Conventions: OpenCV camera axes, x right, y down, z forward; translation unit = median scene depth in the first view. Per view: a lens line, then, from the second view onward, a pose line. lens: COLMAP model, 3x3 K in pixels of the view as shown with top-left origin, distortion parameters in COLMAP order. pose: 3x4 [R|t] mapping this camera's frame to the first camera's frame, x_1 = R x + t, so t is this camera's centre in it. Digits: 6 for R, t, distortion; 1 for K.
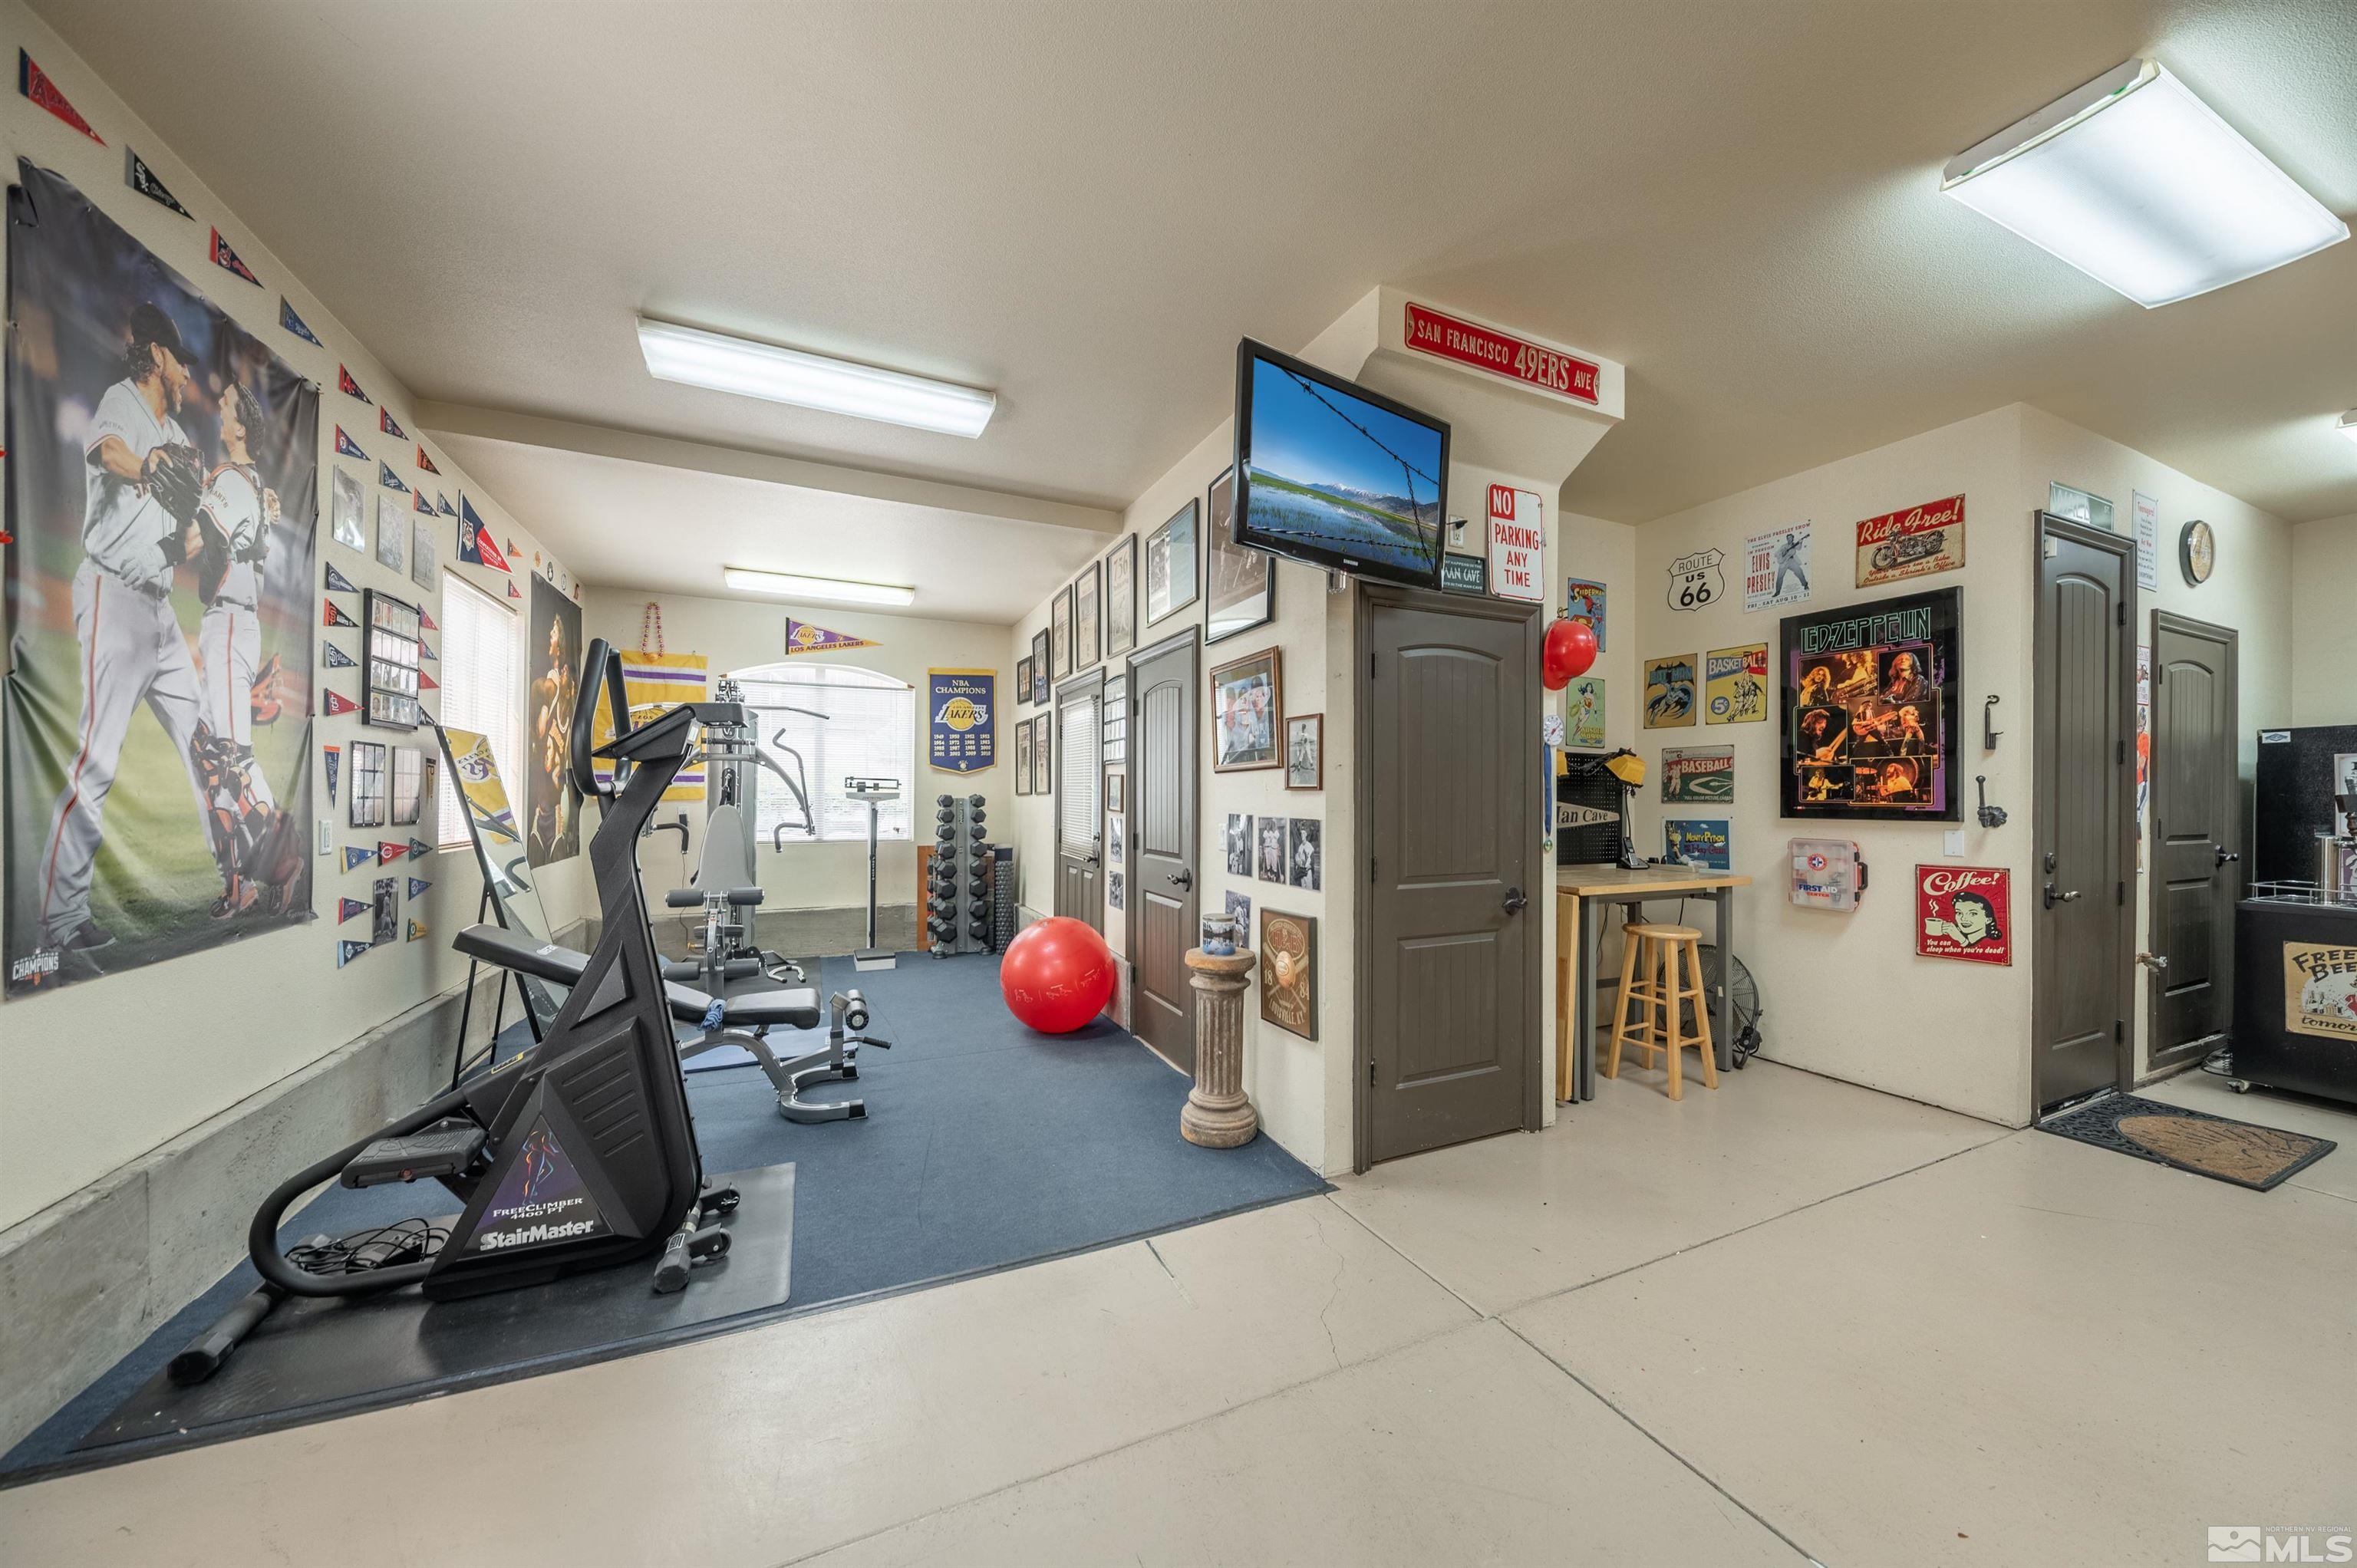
lens RADIAL K [[823.0, 0, 1182.8], [0, 823.0, 793.6], [0, 0, 1]] dist [0.000011, -0.000116]
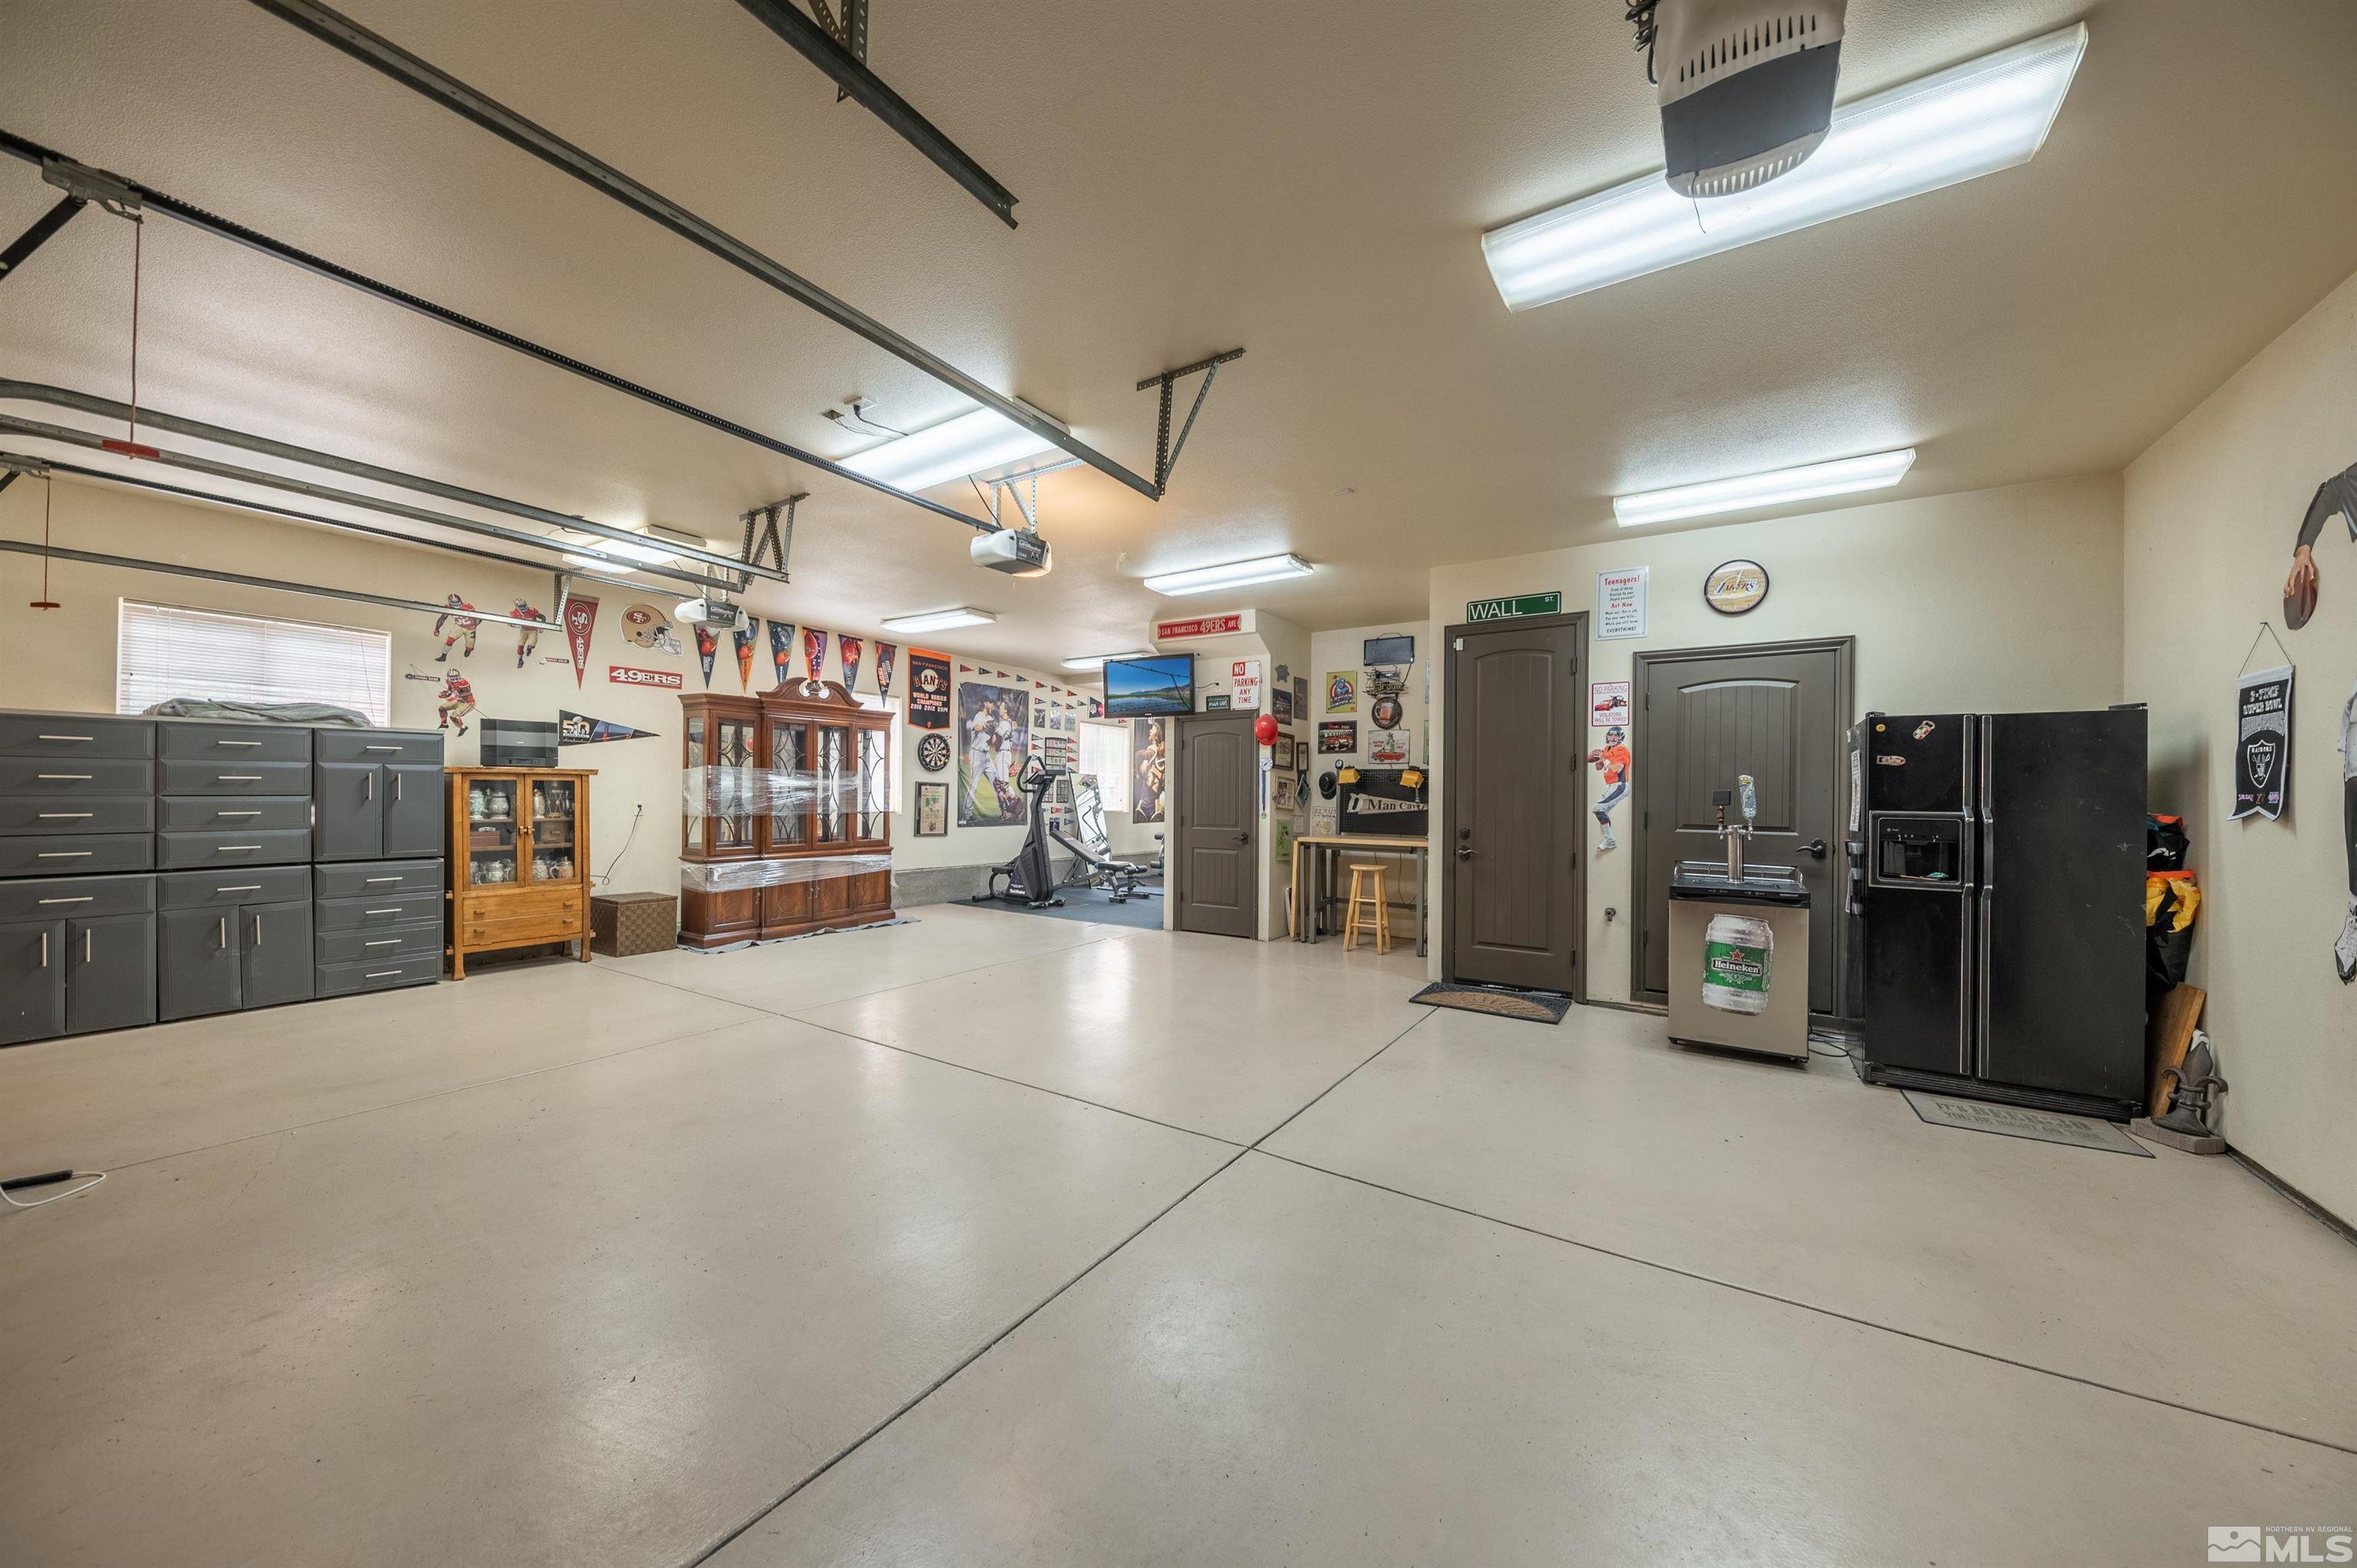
lens RADIAL K [[823.0, 0, 1181.6], [0, 823.0, 794.3], [0, 0, 1]] dist [0.000011, -0.000116]
pose [[0.524185, -0.001867, -0.851602, 2.867486], [-0.006954, 0.999955, -0.006472, 0.028164], [0.851576, 0.009315, 0.524149, -0.471043]]
